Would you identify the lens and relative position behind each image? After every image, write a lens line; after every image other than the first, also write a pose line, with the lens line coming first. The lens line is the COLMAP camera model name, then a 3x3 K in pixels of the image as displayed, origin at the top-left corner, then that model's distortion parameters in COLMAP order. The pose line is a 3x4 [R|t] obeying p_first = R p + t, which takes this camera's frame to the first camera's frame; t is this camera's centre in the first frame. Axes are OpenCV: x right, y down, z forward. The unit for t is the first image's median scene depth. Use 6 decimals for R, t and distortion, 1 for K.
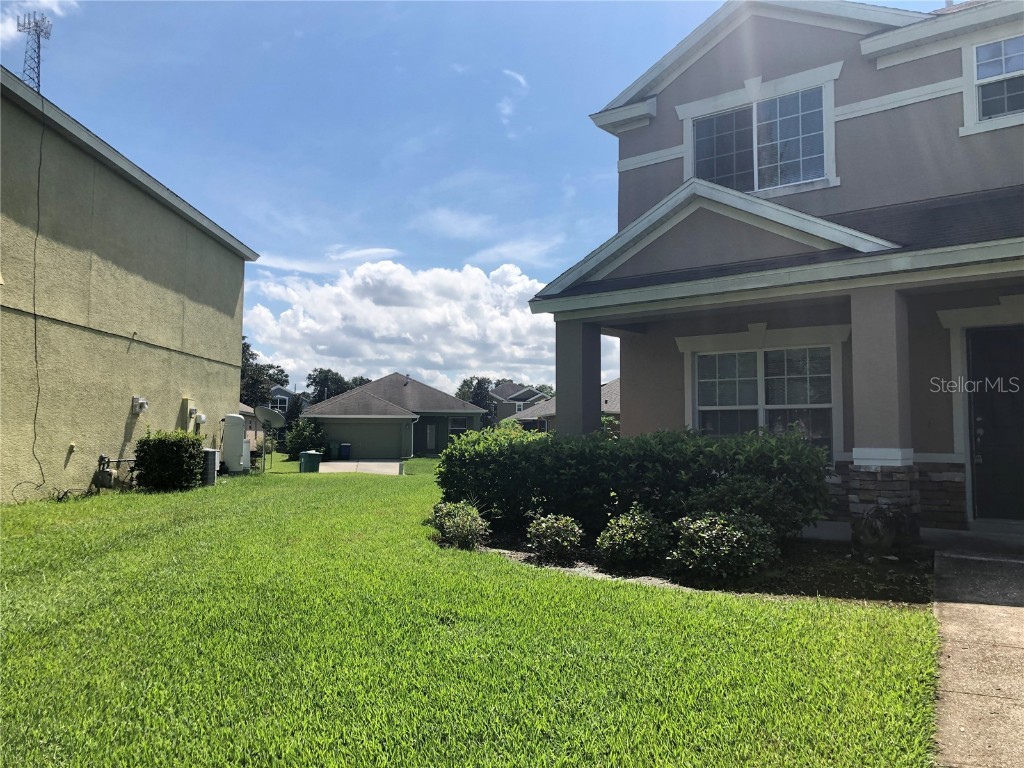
lens RADIAL K [[820.1, 0, 514.2], [0, 820.1, 369.0], [0, 0, 1]] dist [0.009779, 0.003009]
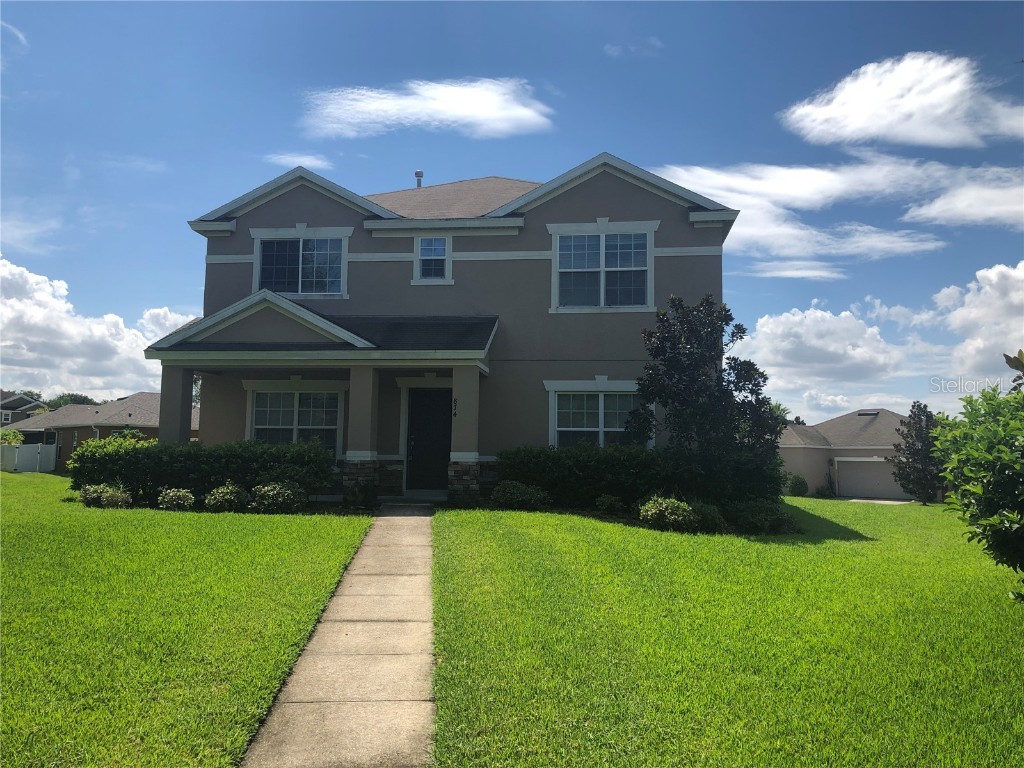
lens RADIAL K [[820.1, 0, 531.6], [0, 820.1, 393.4], [0, 0, 1]] dist [0.009779, 0.003009]
pose [[0.828546, 0.047244, 0.557924, -0.254711], [-0.053198, 0.998569, -0.005554, -0.041621], [-0.557388, -0.025079, 0.829874, -0.694167]]
